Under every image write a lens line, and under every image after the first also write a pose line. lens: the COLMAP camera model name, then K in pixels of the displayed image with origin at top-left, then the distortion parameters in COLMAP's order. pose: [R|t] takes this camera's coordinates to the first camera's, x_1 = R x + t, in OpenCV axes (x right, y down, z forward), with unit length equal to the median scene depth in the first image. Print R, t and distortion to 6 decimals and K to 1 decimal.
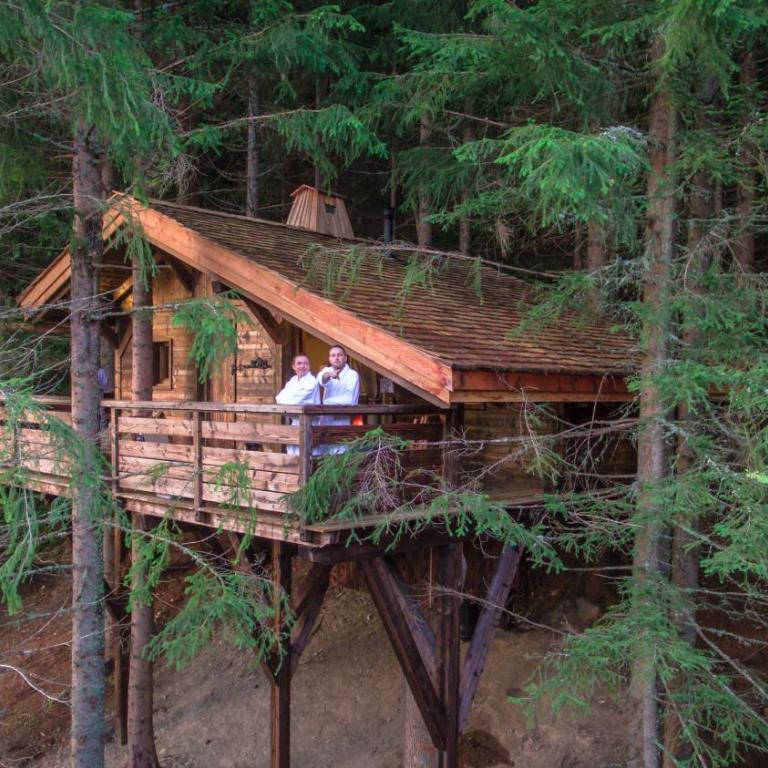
lens RADIAL K [[856.2, 0, 384.0], [0, 856.2, 384.0], [0, 0, 1]] dist [0.022830, 0.008096]
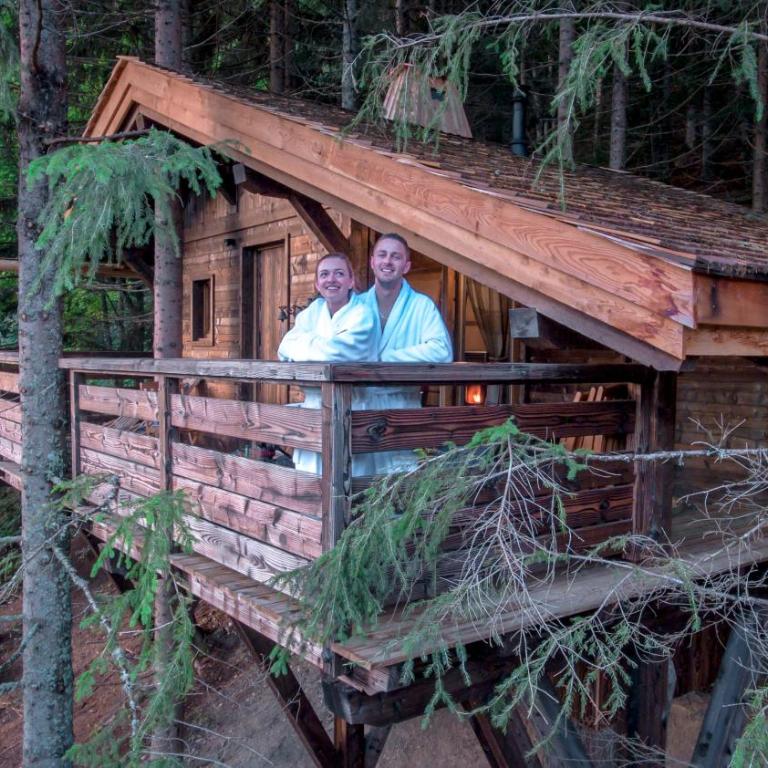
lens RADIAL K [[793.5, 0, 382.2], [0, 793.5, 400.9], [0, 0, 1]] dist [0.024009, -0.001286]
pose [[0.987836, 0.006924, -0.155345, -0.005784], [0.002968, 0.997987, 0.063357, 0.017544], [0.155470, -0.063047, 0.985827, 0.571782]]
